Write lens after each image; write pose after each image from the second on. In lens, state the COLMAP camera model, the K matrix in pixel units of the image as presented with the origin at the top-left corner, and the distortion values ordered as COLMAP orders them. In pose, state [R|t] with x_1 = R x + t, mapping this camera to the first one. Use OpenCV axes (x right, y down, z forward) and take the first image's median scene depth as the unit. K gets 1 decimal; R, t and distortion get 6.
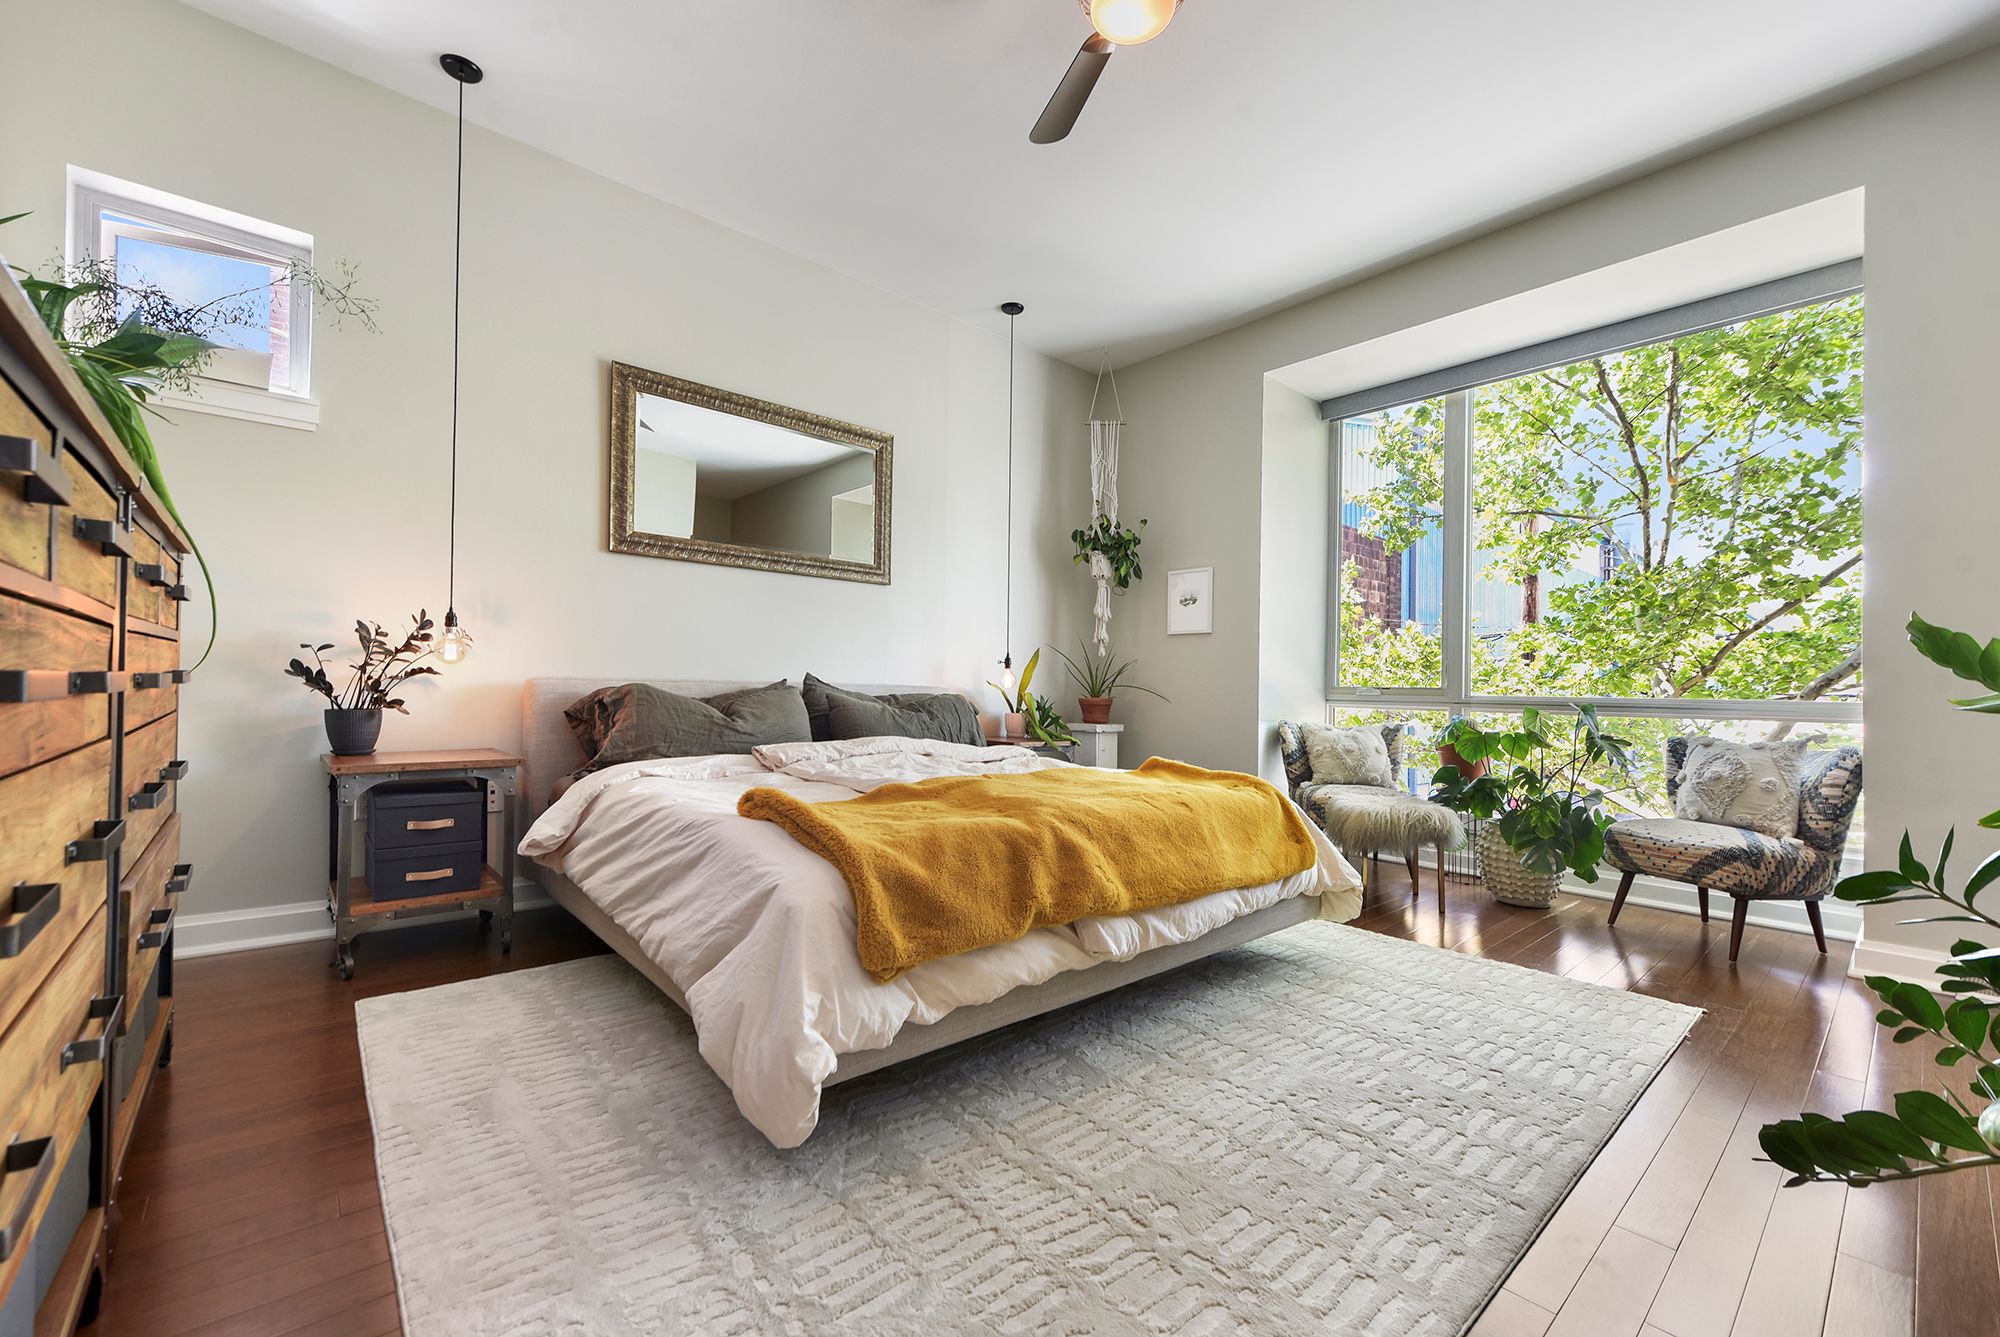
lens RADIAL K [[825.3, 0, 994.5], [0, 825.3, 662.3], [0, 0, 1]] dist [0.019448, -0.000003]
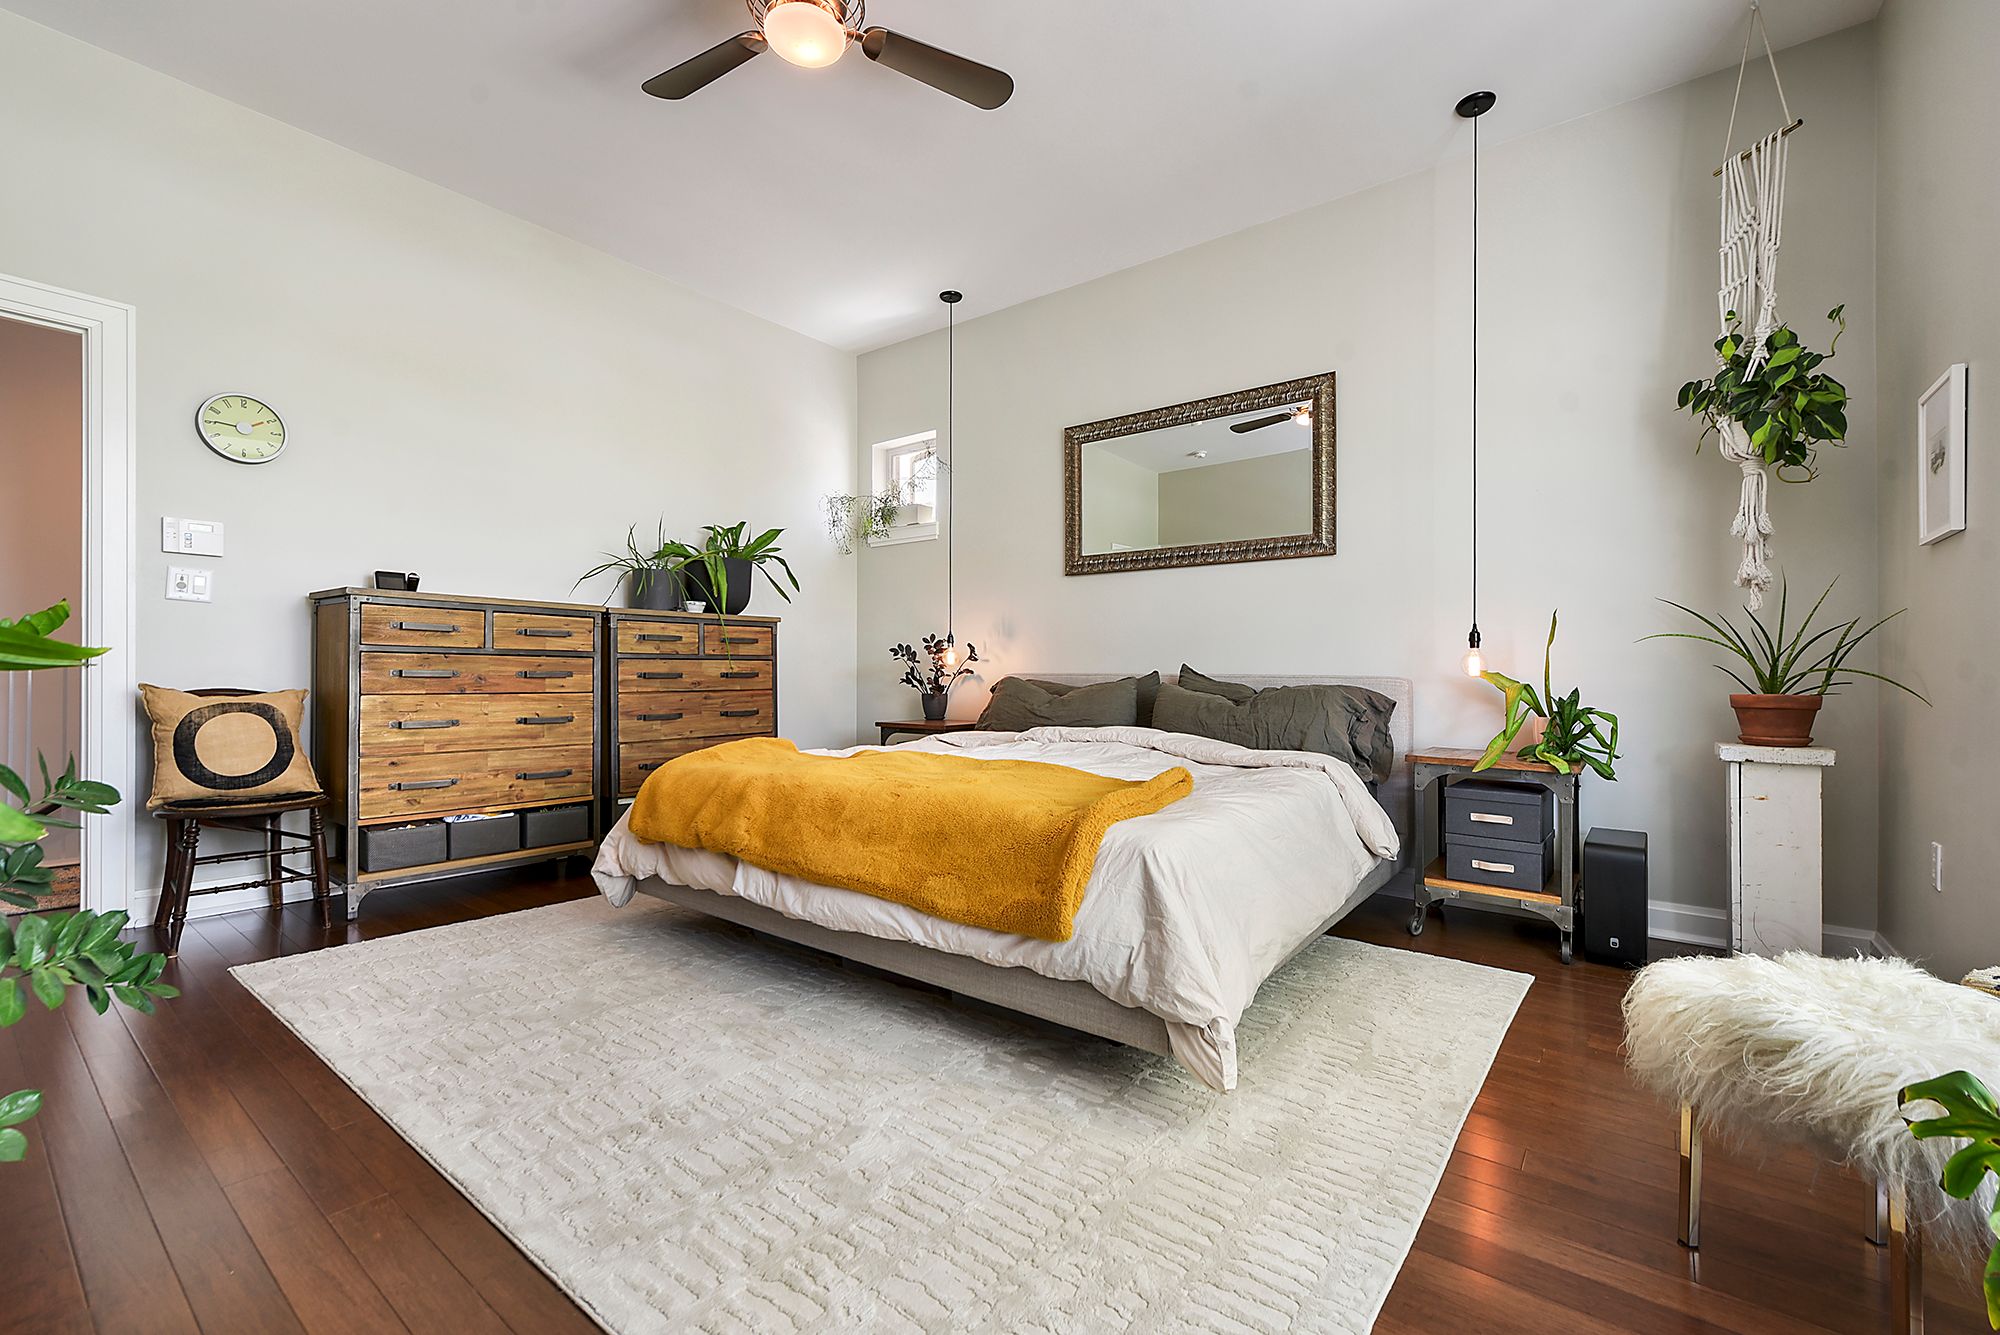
lens RADIAL K [[819.8, 0, 1006.3], [0, 819.8, 678.7], [0, 0, 1]] dist [0.004270, -0.000615]
pose [[0.194894, -0.015307, -0.980705, 0.617655], [0.024703, 0.999638, -0.010693, 0.031860], [0.980513, -0.022143, 0.195202, 0.520954]]
